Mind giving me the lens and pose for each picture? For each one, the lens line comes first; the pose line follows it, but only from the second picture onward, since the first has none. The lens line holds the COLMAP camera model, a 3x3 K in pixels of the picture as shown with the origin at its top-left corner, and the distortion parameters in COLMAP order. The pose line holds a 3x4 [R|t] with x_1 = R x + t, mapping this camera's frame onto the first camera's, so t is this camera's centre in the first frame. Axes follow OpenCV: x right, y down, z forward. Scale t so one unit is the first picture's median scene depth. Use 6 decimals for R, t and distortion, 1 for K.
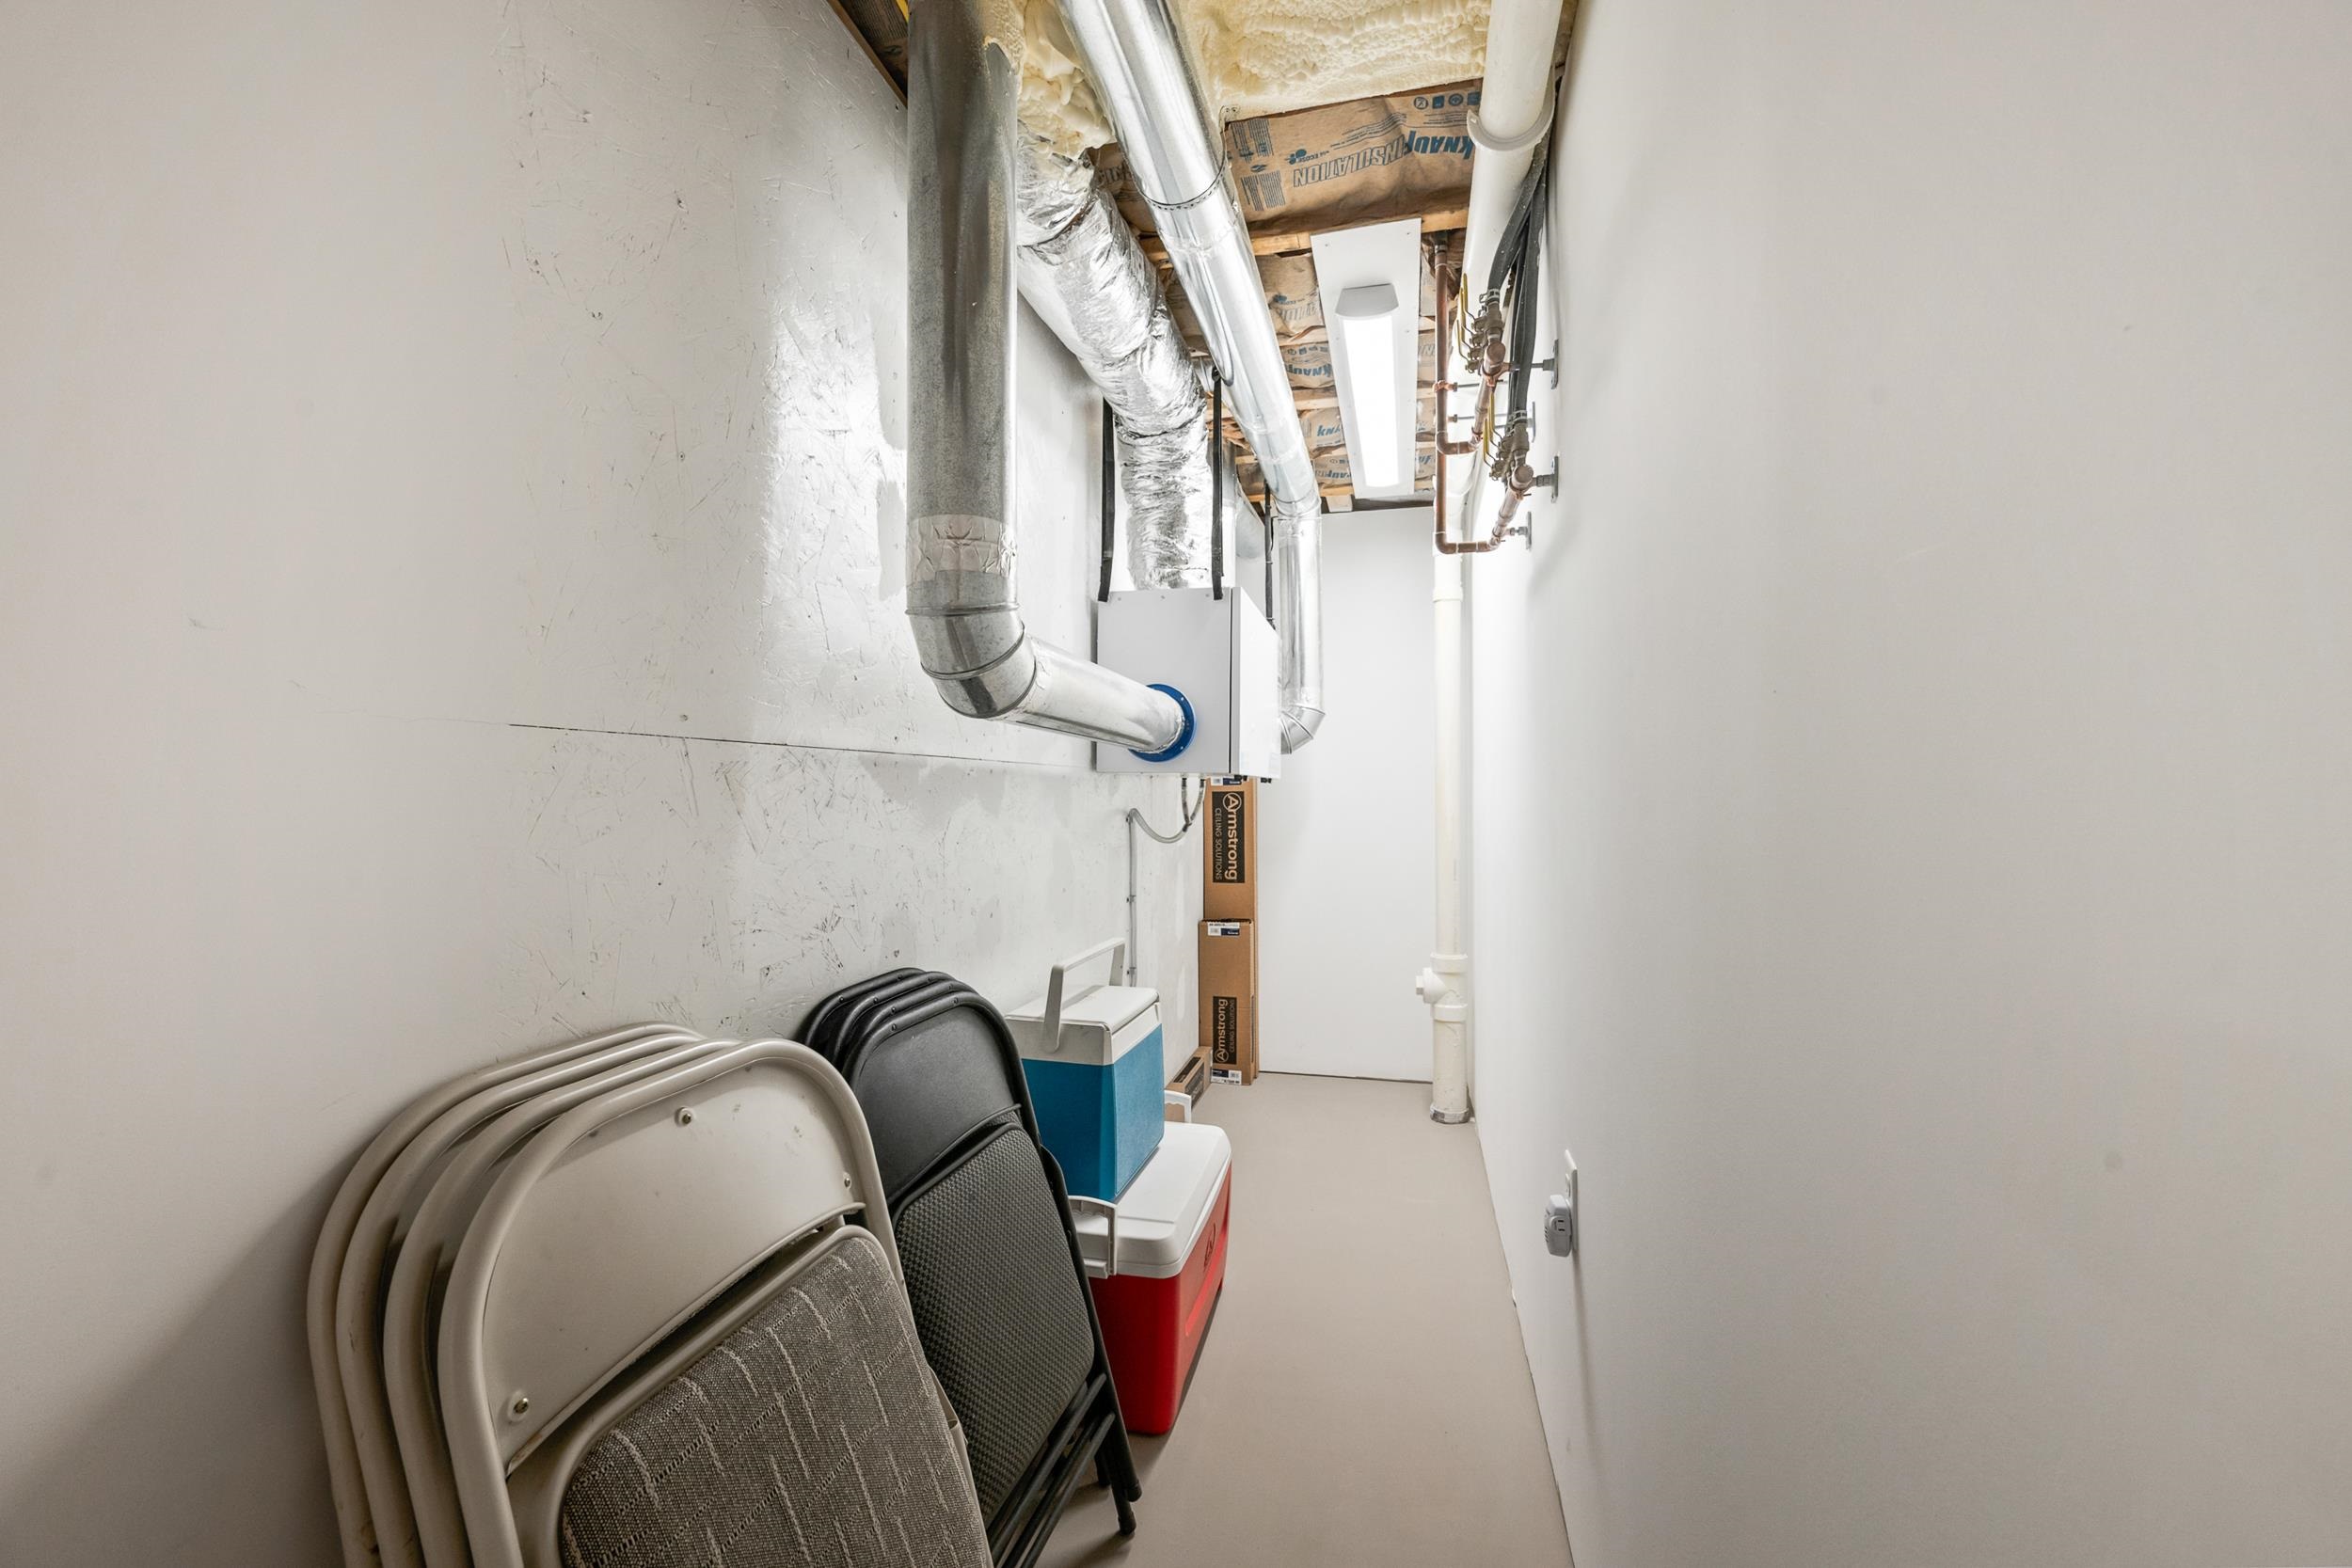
lens RADIAL K [[926.1, 0, 1176.5], [0, 926.1, 794.9], [0, 0, 1]] dist [-0.000045, -0.000063]
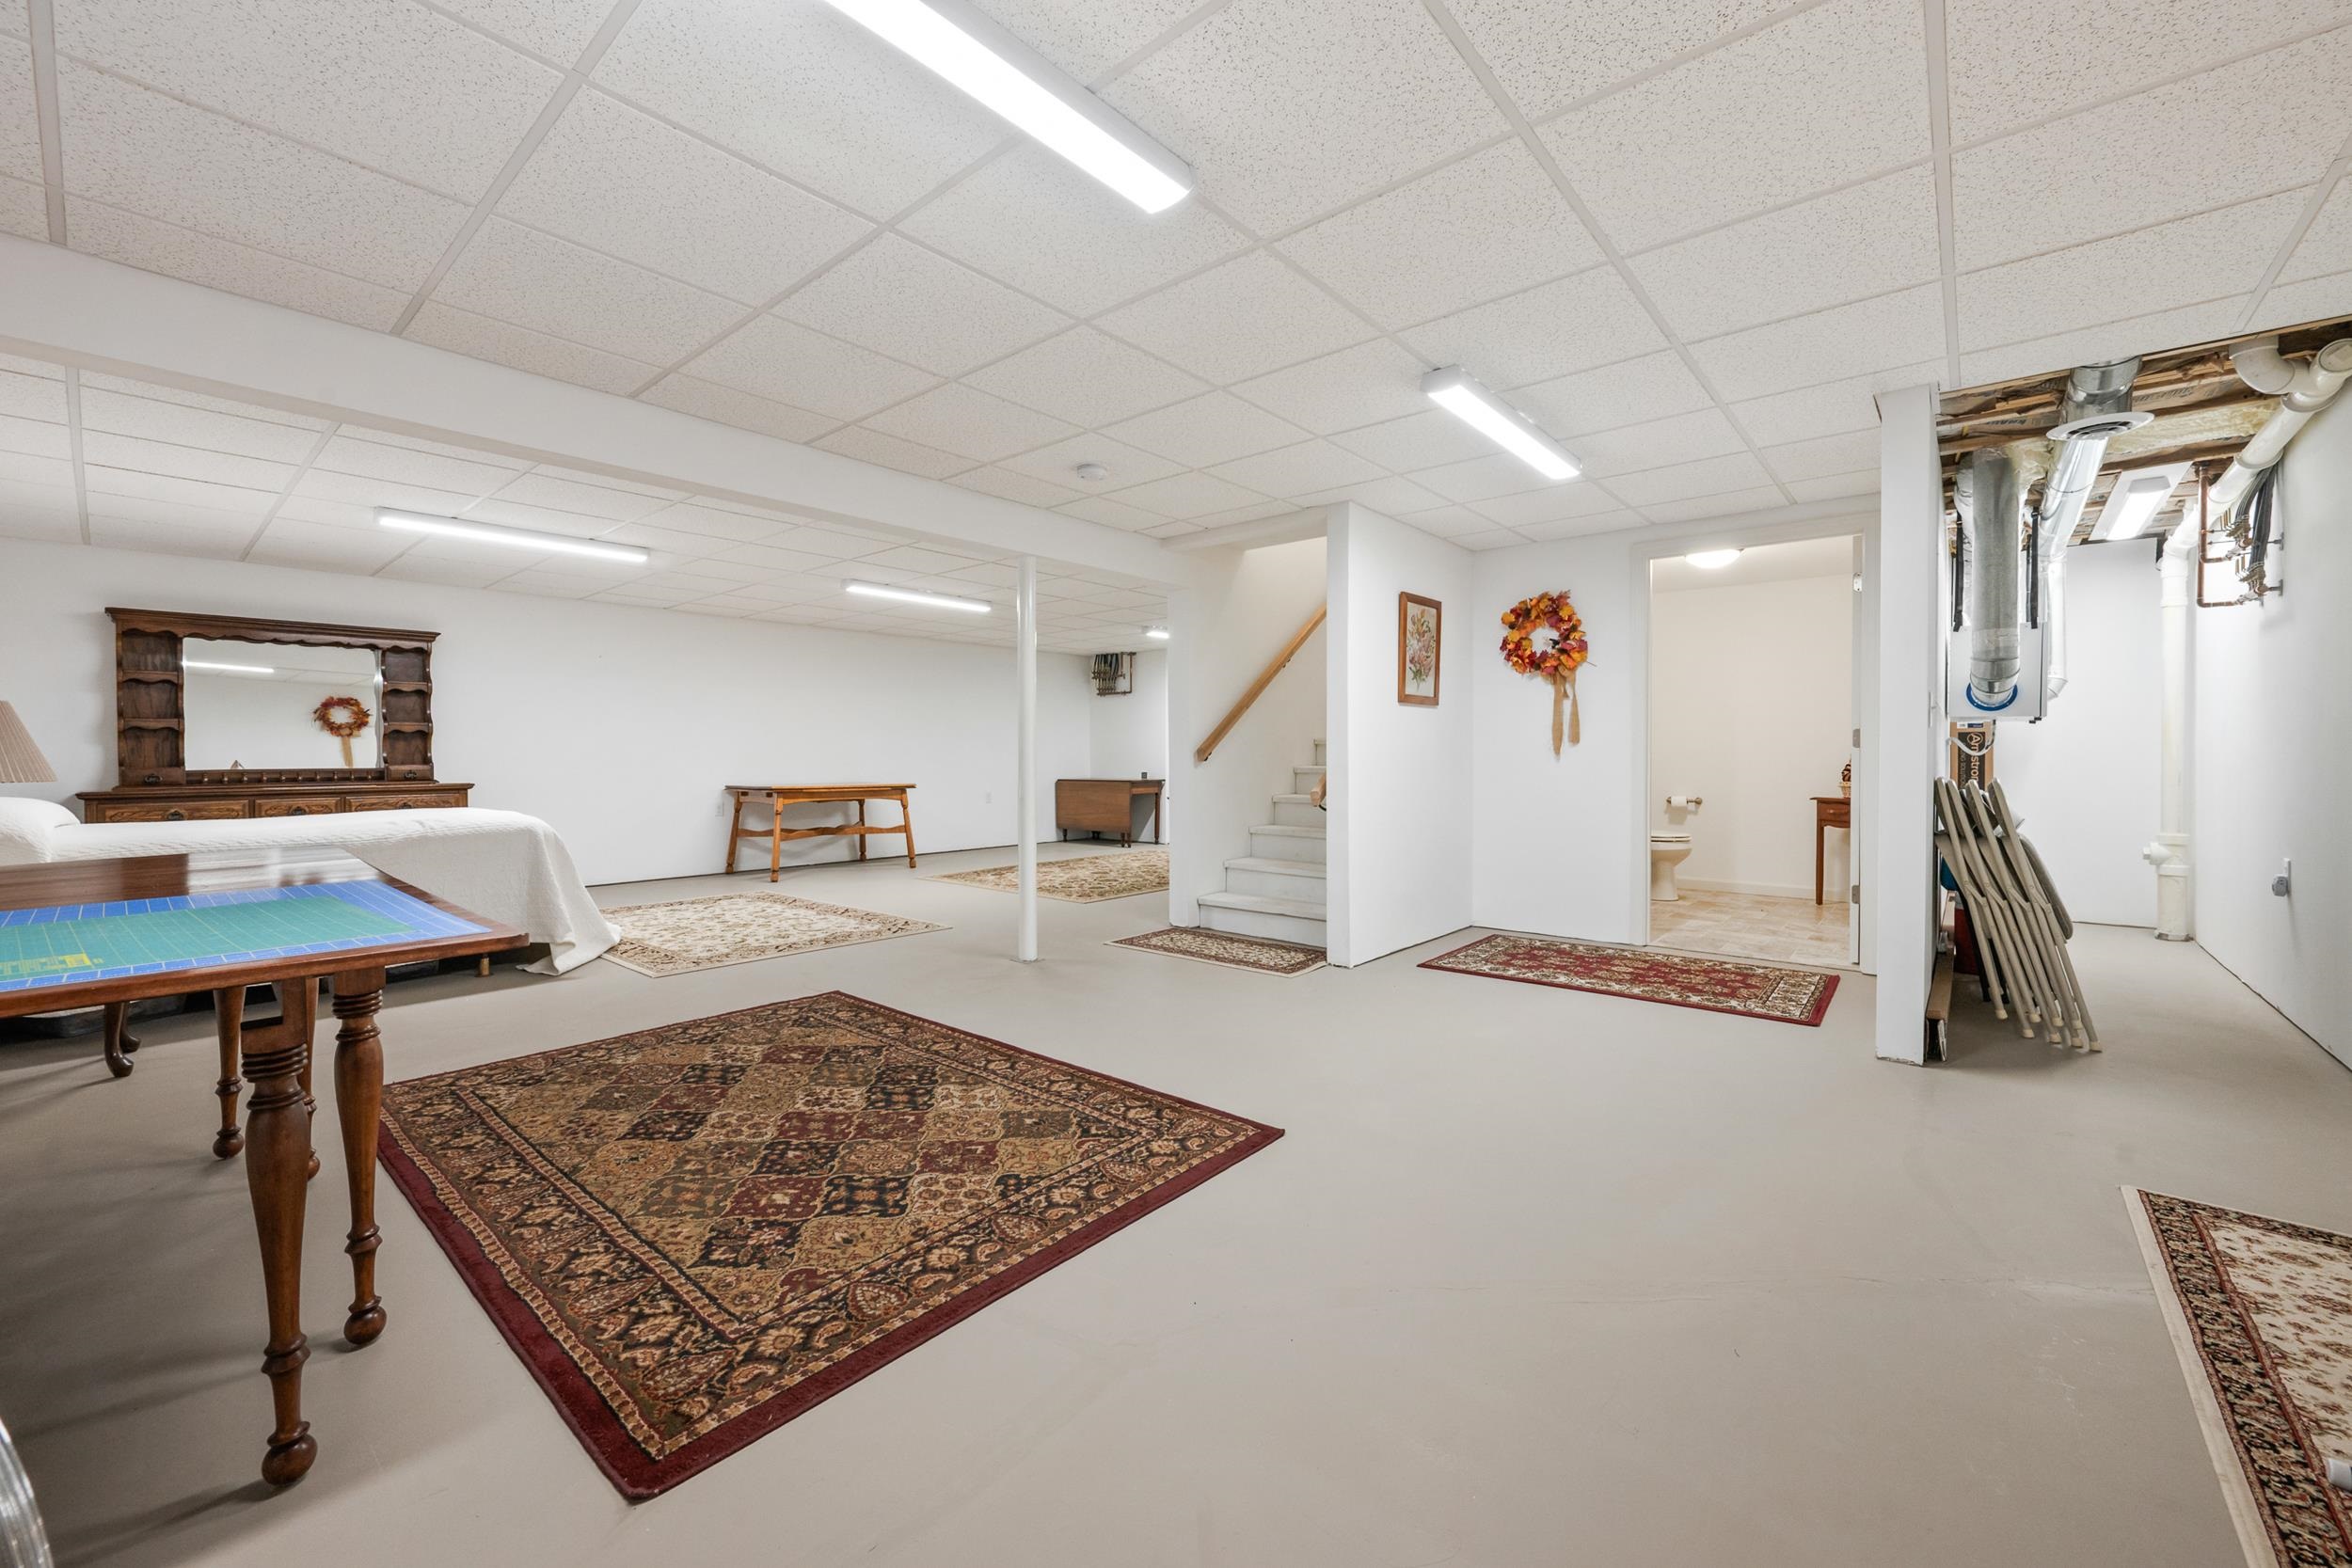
lens RADIAL K [[926.1, 0, 1179.4], [0, 926.1, 766.1], [0, 0, 1]] dist [-0.000045, -0.000063]
pose [[0.892530, 0.005314, -0.450957, -0.992303], [-0.001723, 0.999963, 0.008373, 0.098650], [0.450985, -0.006696, 0.892507, -2.288947]]
